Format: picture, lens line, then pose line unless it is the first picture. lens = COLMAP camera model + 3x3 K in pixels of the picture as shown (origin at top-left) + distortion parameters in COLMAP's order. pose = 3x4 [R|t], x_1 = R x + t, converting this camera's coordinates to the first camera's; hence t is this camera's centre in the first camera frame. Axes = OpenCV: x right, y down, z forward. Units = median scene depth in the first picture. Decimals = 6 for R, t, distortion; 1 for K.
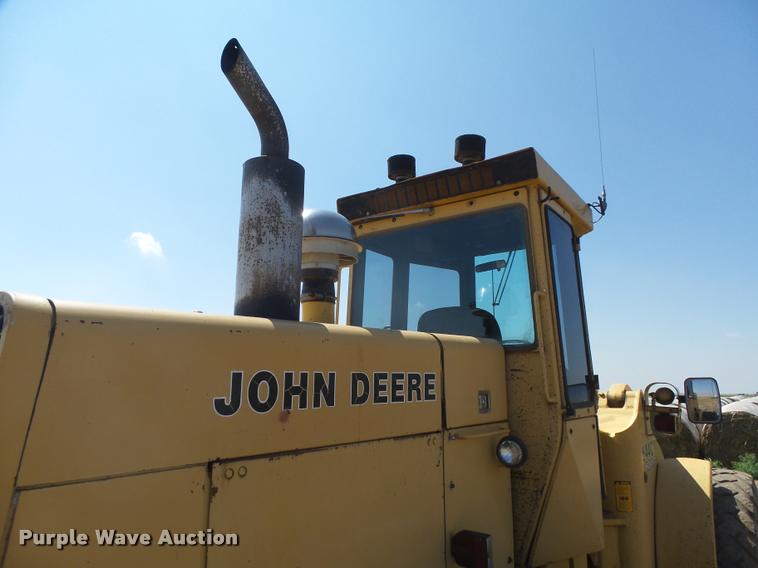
lens RADIAL K [[525.6, 0, 393.2], [0, 525.6, 260.0], [0, 0, 1]] dist [-0.008739, -0.003104]
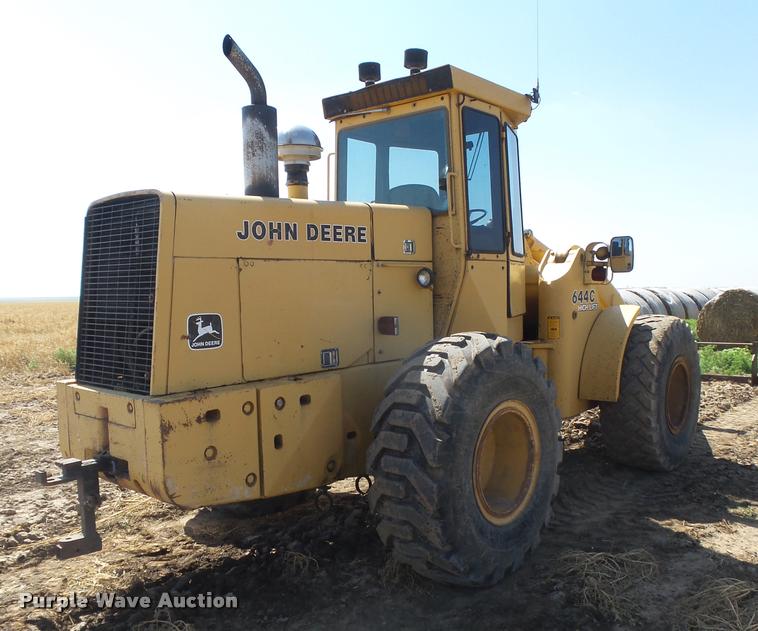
lens RADIAL K [[679.7, 0, 379.0], [0, 679.7, 315.5], [0, 0, 1]] dist [-0.005412, -0.005888]
pose [[0.991209, -0.003034, -0.132270, 0.433000], [0.040374, 0.958988, 0.280556, -0.126354], [0.125994, -0.283430, 0.950680, -1.202643]]
